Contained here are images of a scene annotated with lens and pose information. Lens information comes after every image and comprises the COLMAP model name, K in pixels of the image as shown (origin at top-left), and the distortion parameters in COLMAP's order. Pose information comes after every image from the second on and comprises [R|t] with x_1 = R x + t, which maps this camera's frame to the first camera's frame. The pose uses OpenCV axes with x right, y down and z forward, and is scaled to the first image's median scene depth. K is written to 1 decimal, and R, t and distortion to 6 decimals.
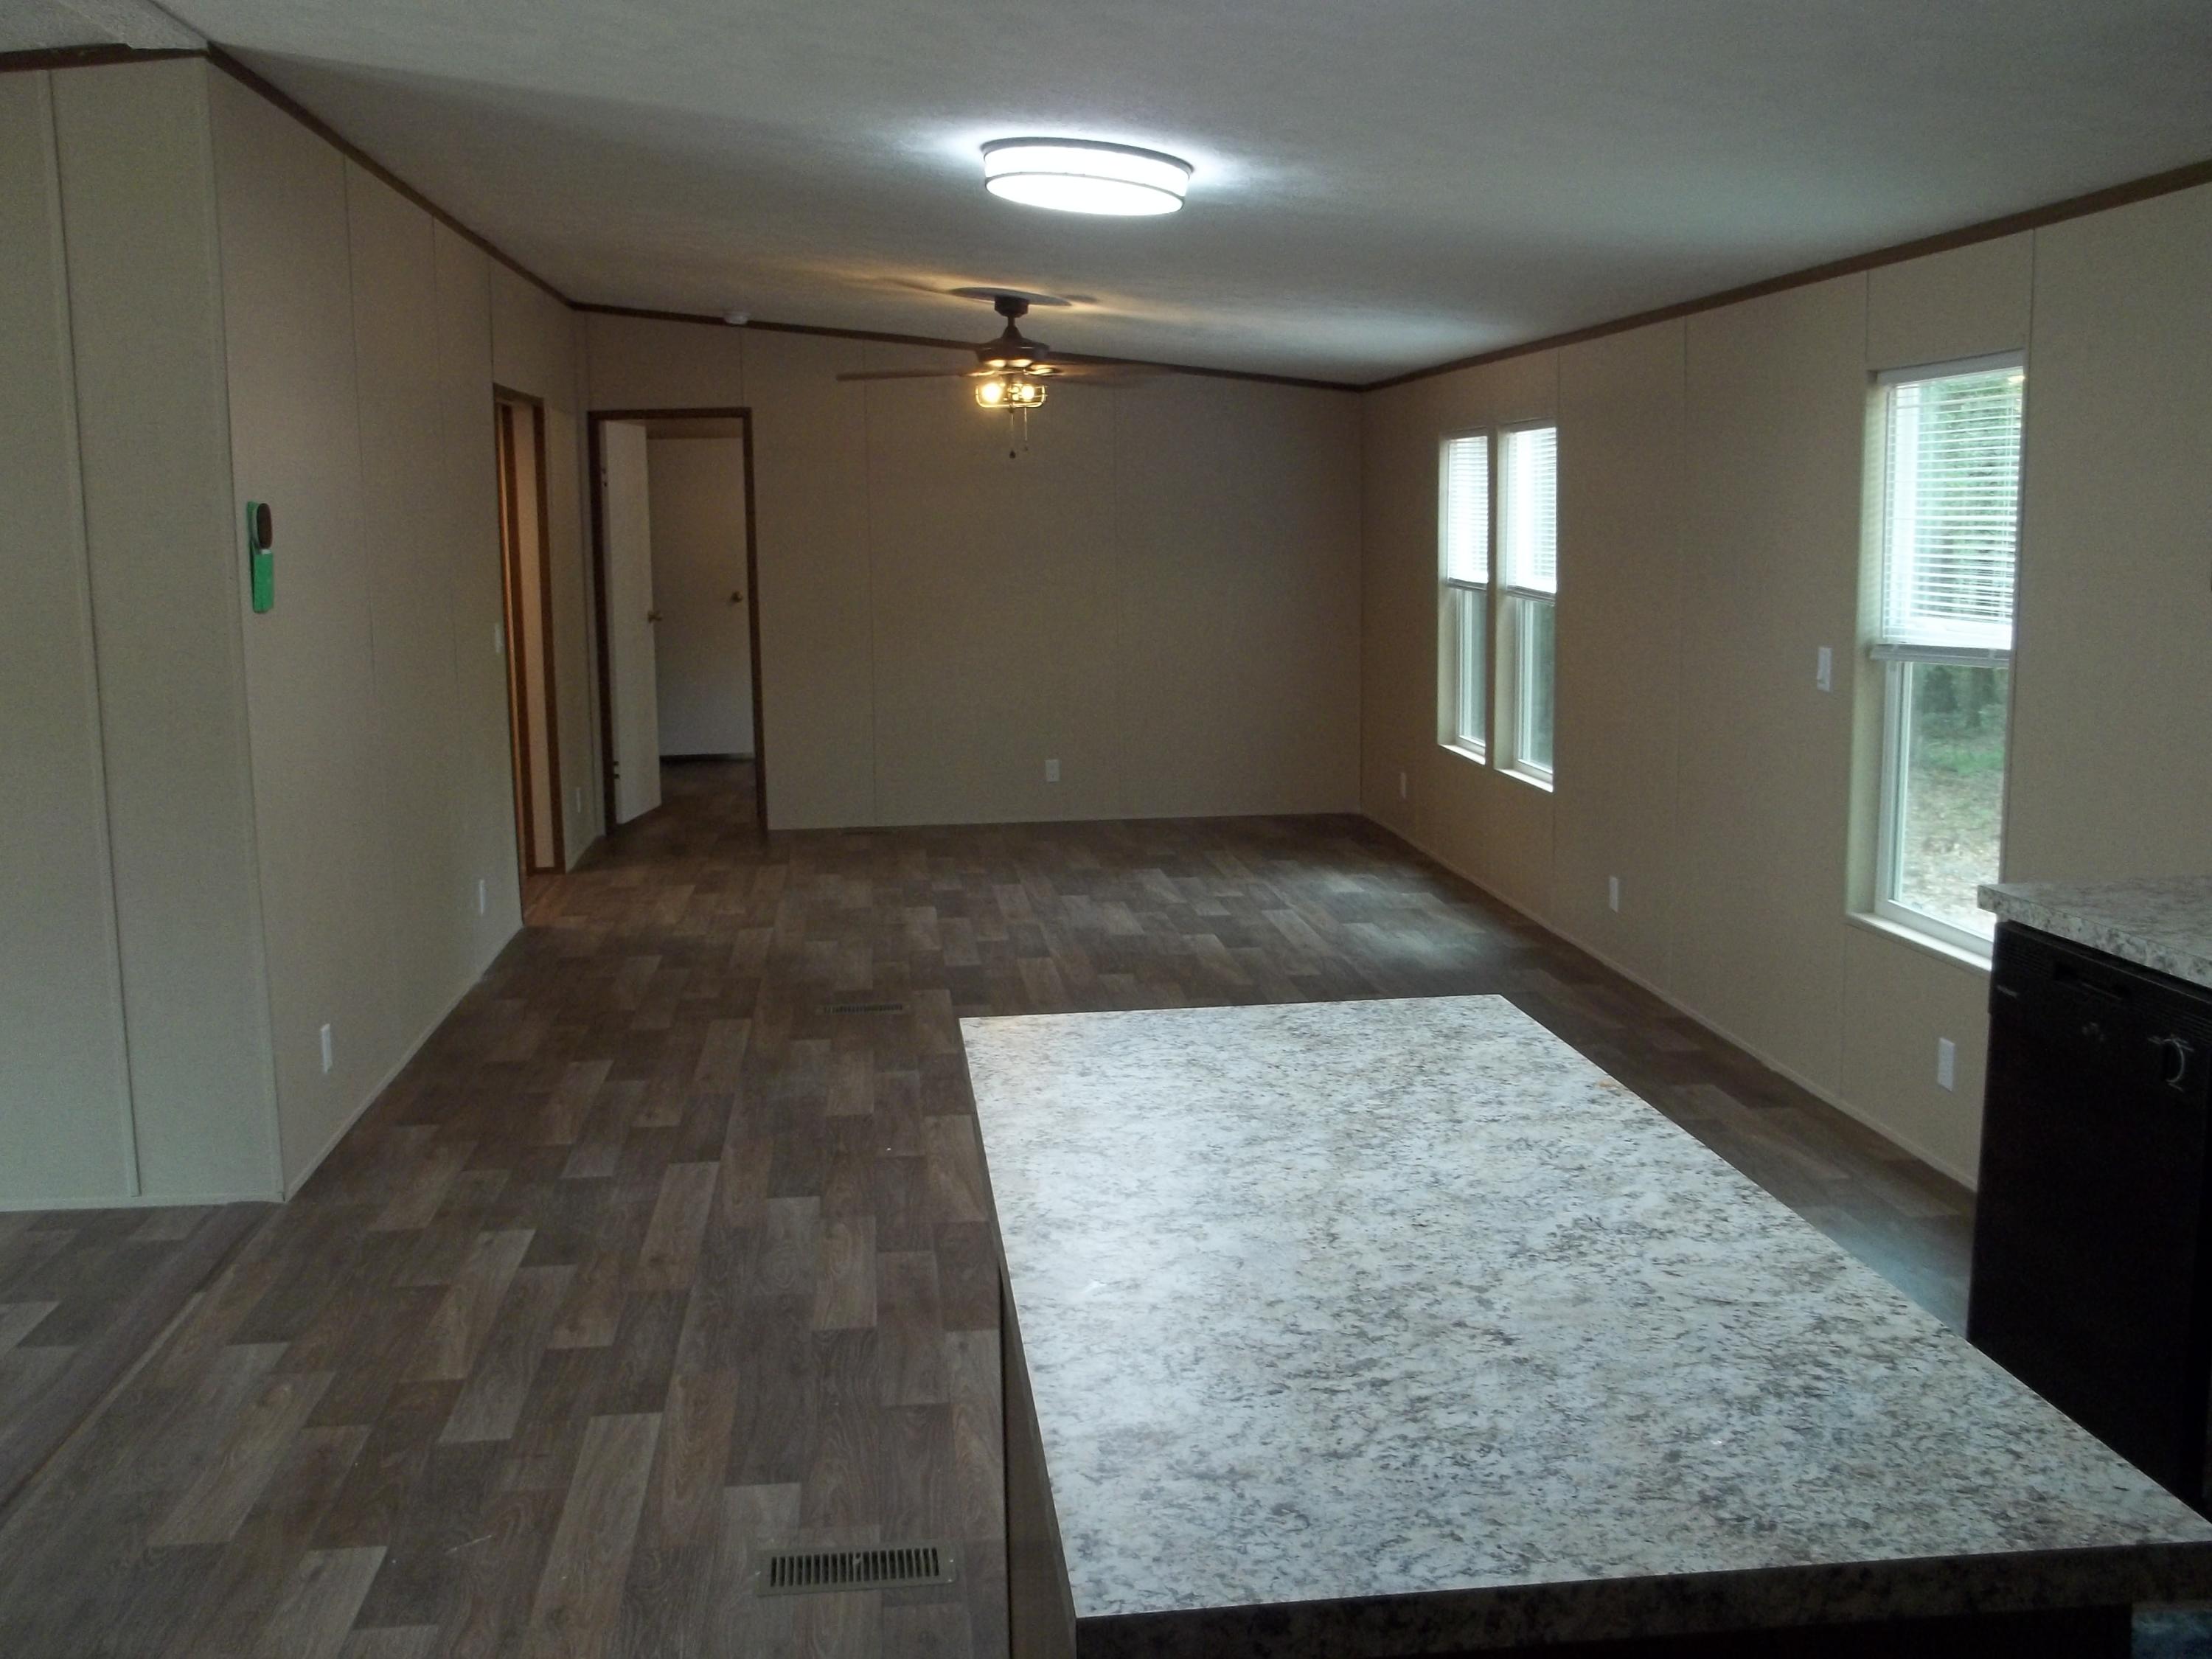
lens RADIAL K [[2199.2, 0, 1106.0], [0, 2199.2, 829.5], [0, 0, 1]] dist [-0.104790, 0.156713]
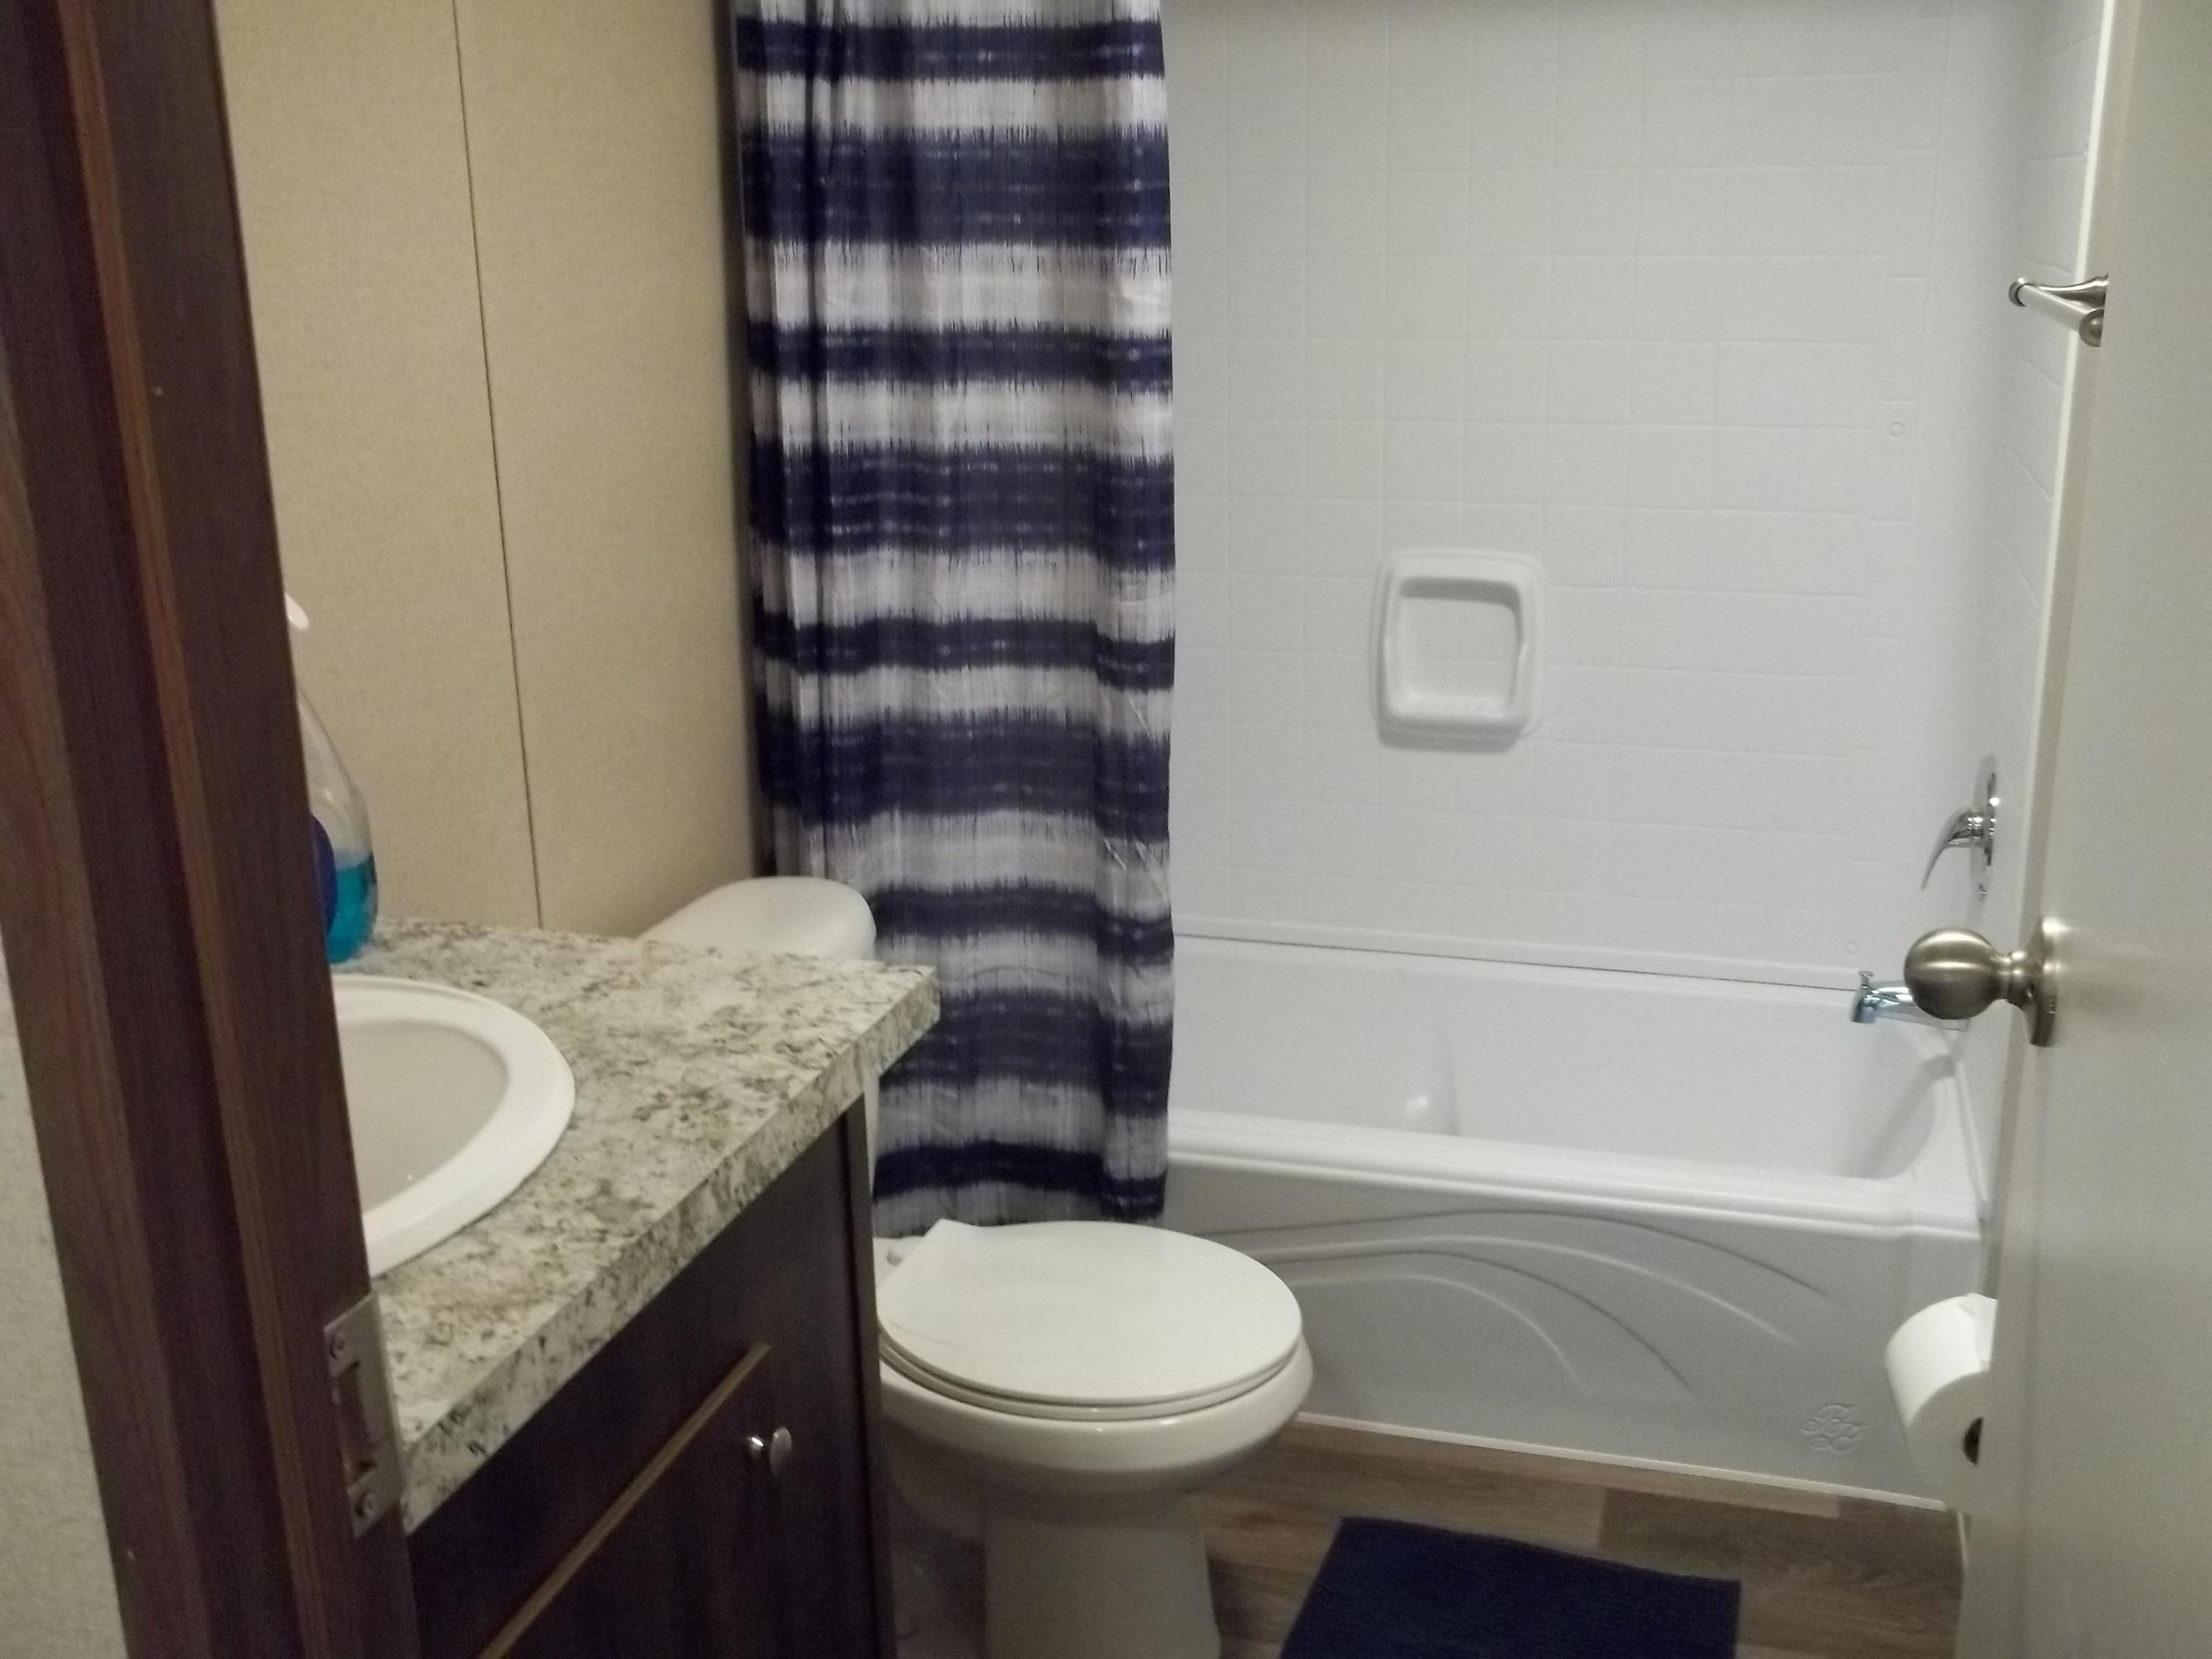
lens RADIAL K [[2199.2, 0, 1106.0], [0, 2199.2, 829.5], [0, 0, 1]] dist [-0.104790, 0.156713]
pose [[-0.915778, -0.083699, 0.392869, -0.367461], [0.088385, 0.912093, 0.400343, -0.165824], [-0.391841, 0.401349, -0.827877, 1.517528]]
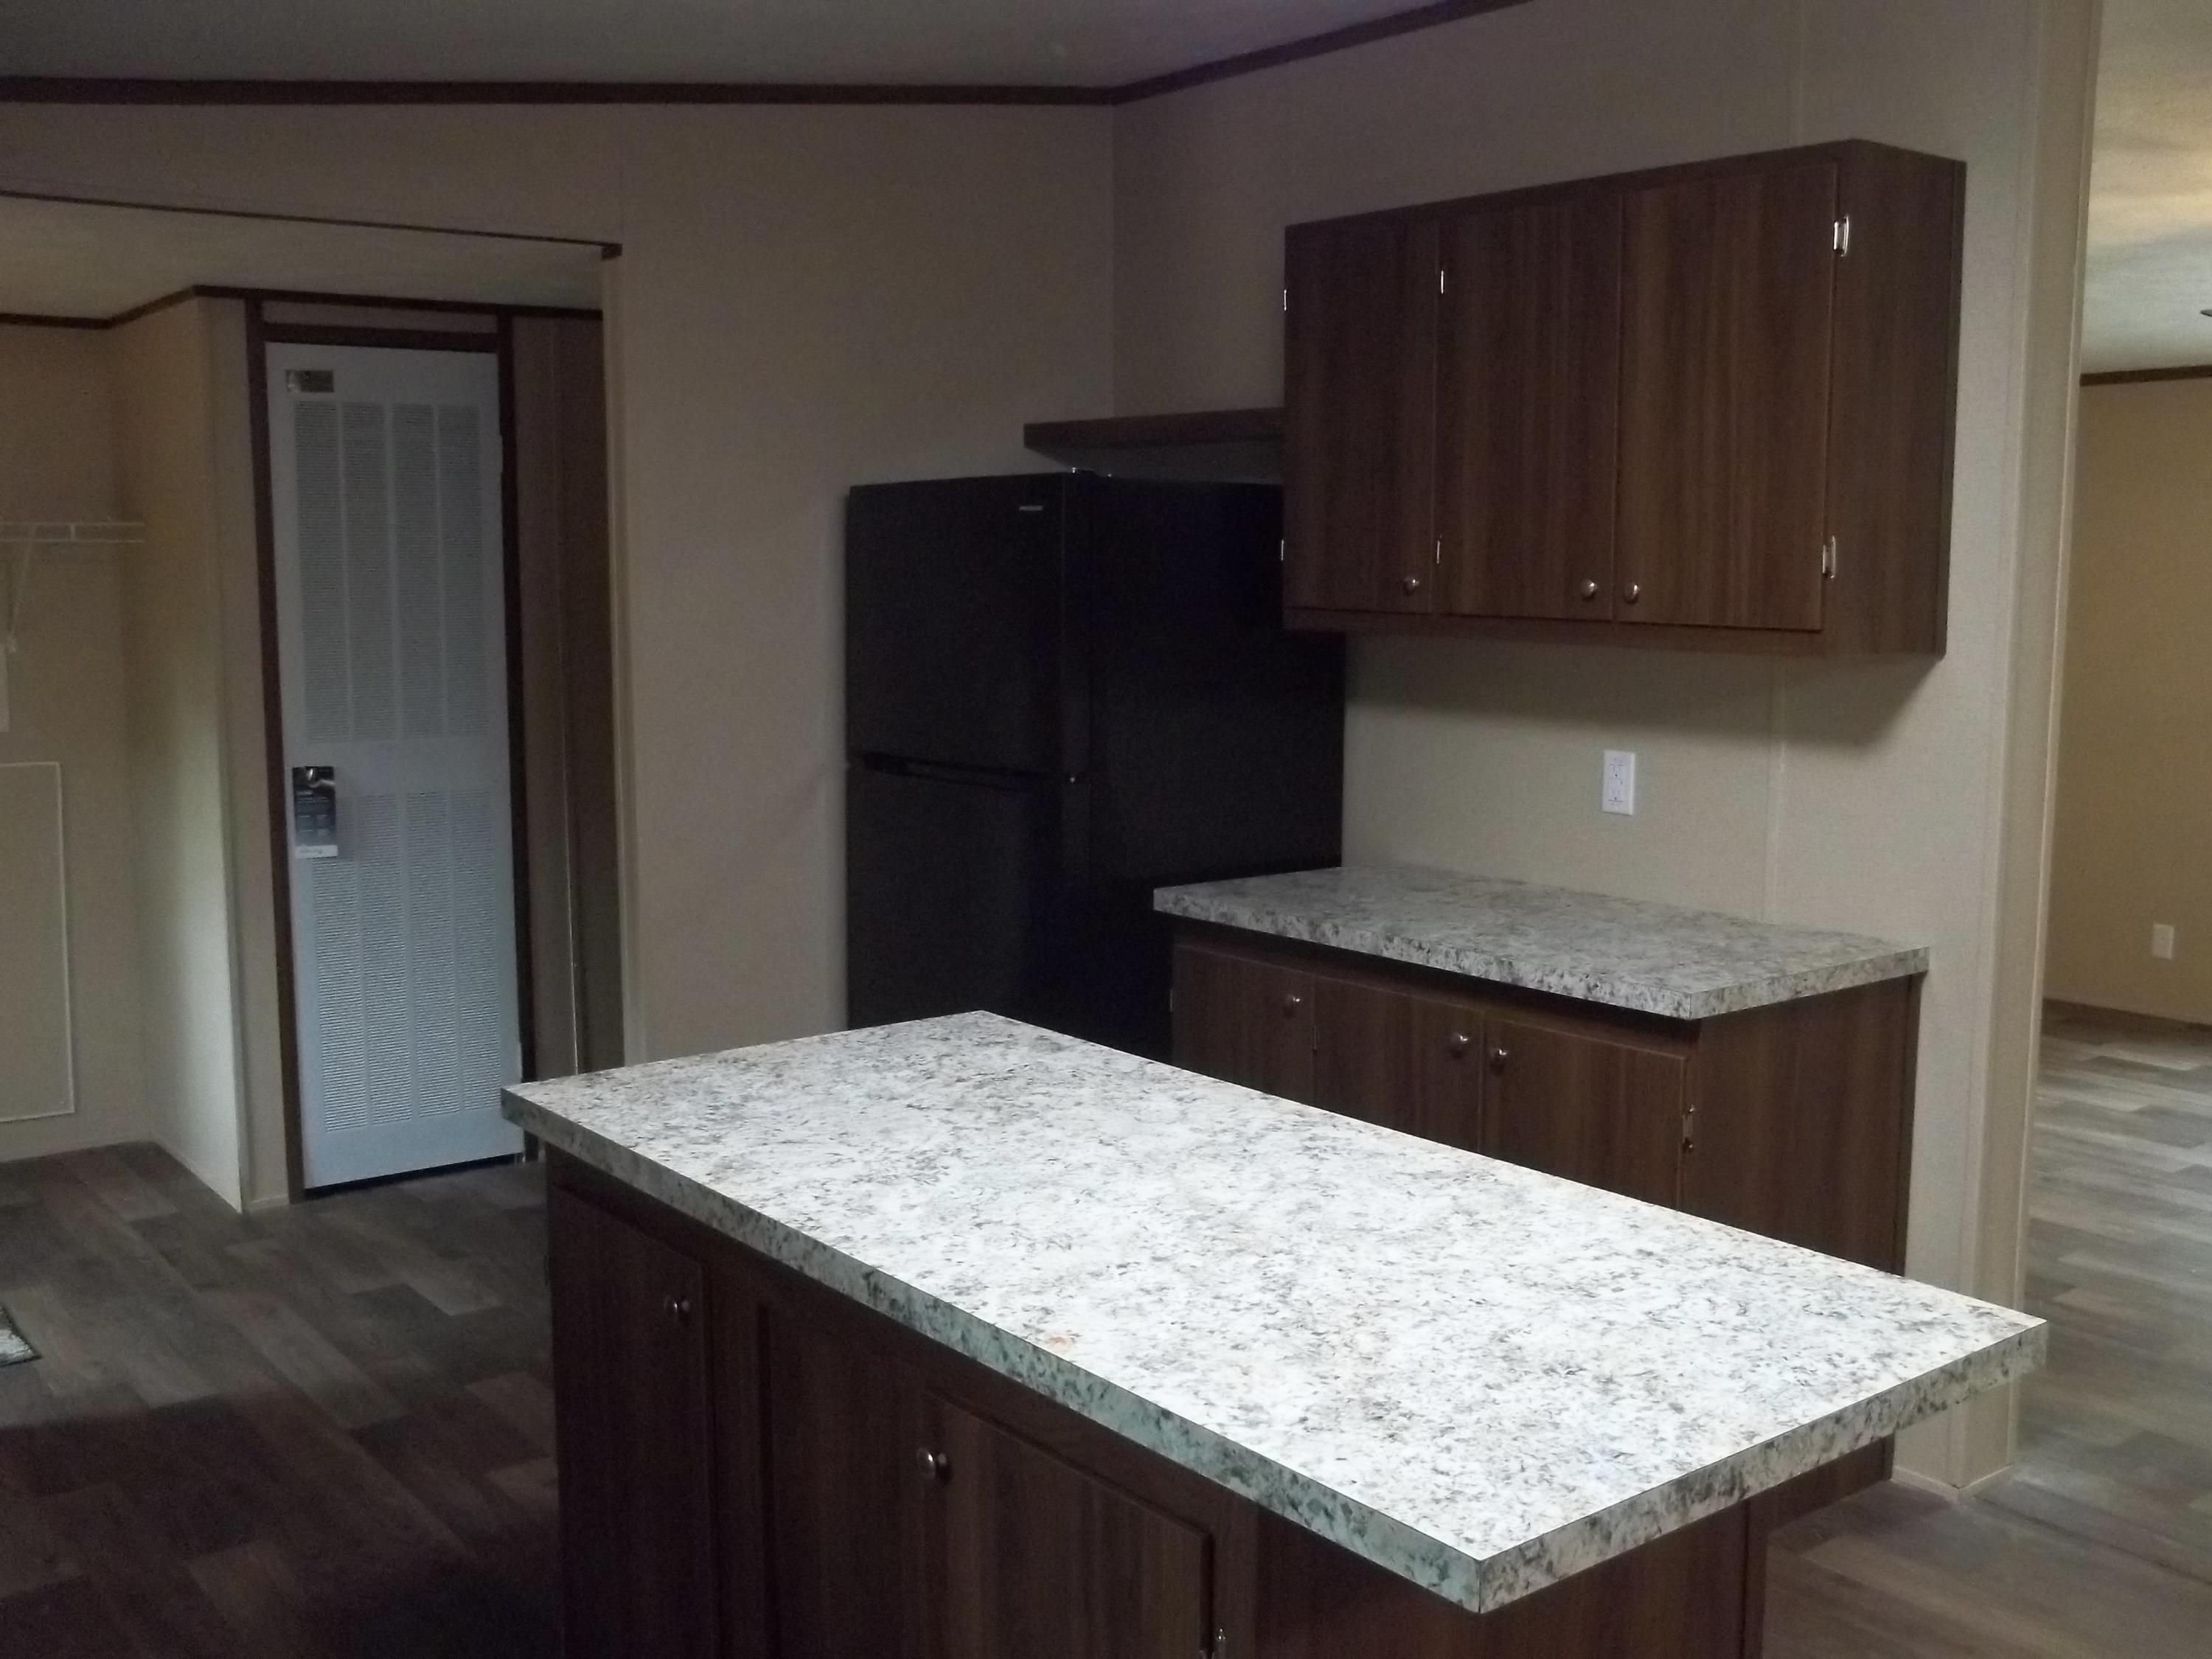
lens RADIAL K [[2199.2, 0, 1106.0], [0, 2199.2, 829.5], [0, 0, 1]] dist [-0.104790, 0.156713]
pose [[-0.850594, 0.081164, -0.519520, 0.712118], [-0.061188, 0.966025, 0.251102, -0.289220], [0.522250, 0.245374, -0.816729, 1.910304]]
